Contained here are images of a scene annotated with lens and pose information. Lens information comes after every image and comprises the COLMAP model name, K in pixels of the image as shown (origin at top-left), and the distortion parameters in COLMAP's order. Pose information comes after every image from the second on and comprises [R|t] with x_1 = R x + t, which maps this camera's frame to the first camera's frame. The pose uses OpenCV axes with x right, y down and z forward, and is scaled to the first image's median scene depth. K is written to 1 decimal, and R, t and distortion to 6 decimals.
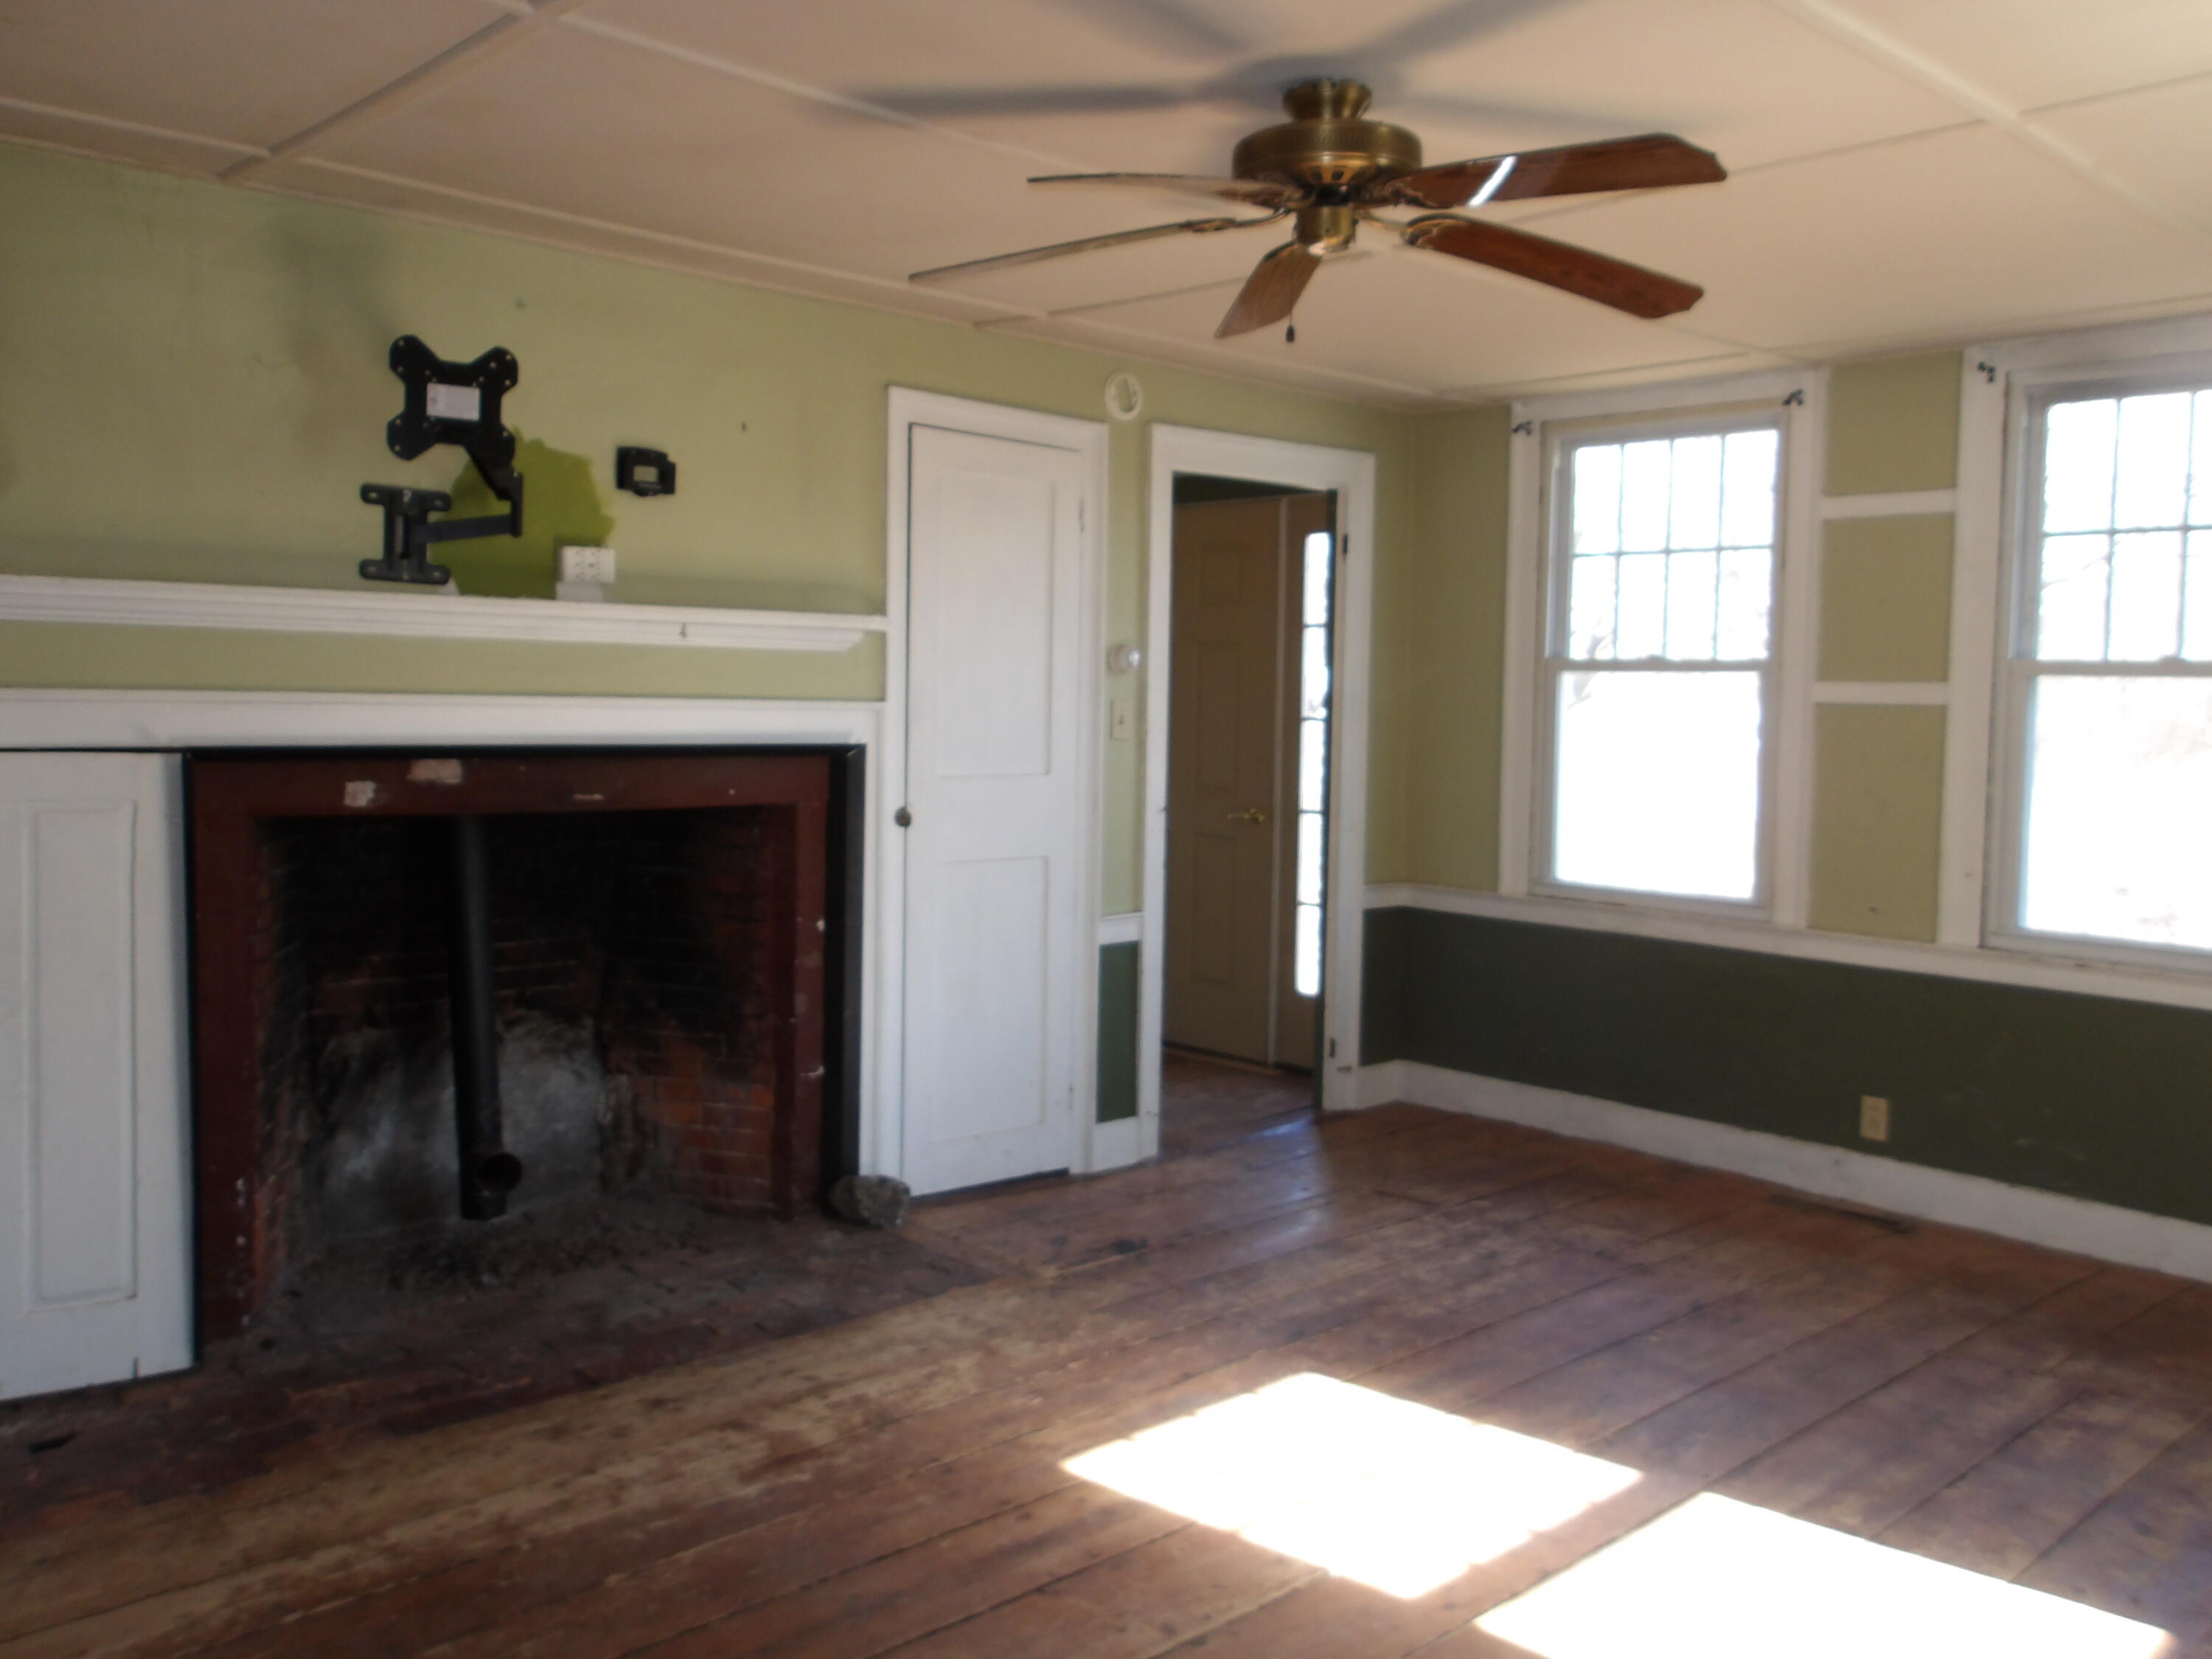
lens RADIAL K [[1817.8, 0, 1113.3], [0, 1817.8, 830.6], [0, 0, 1]] dist [0.003515, 0.000393]
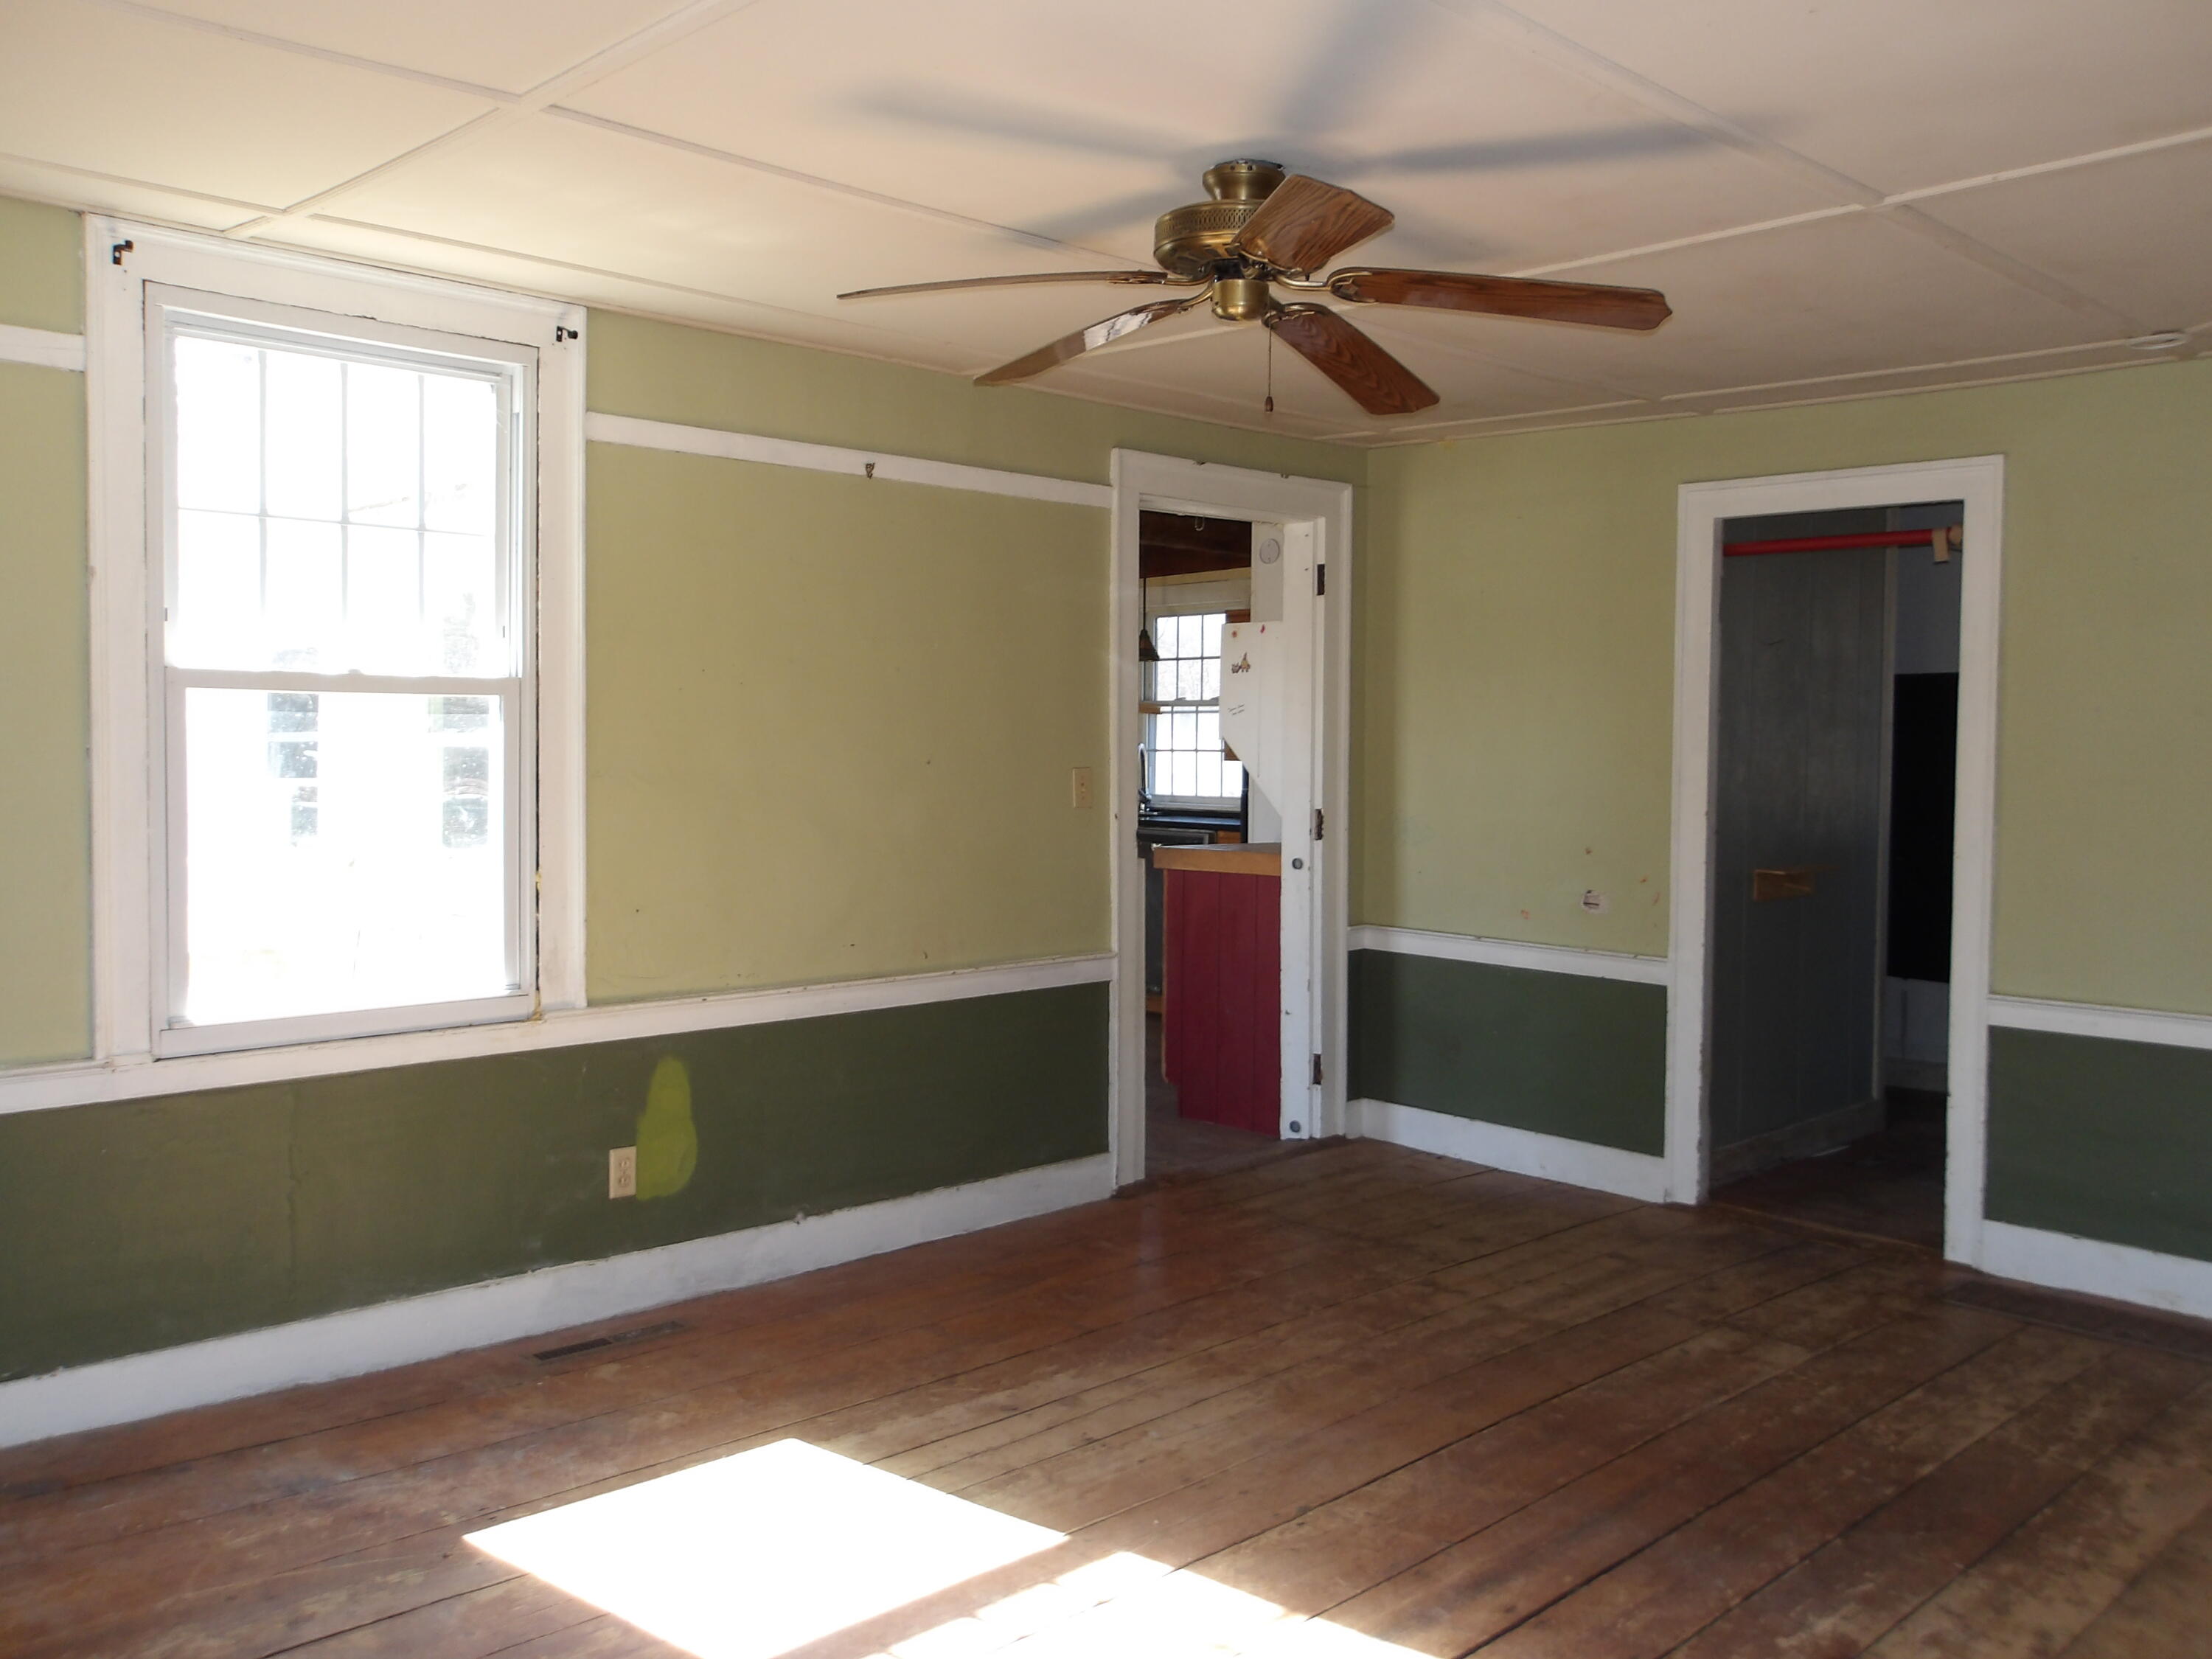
lens RADIAL K [[1817.8, 0, 1100.3], [0, 1817.8, 822.3], [0, 0, 1]] dist [0.003515, 0.000393]
pose [[-0.999406, -0.021744, -0.026733, 0.202526], [-0.024804, 0.992459, 0.120042, -0.139838], [0.023921, 0.120633, -0.992409, 1.929927]]
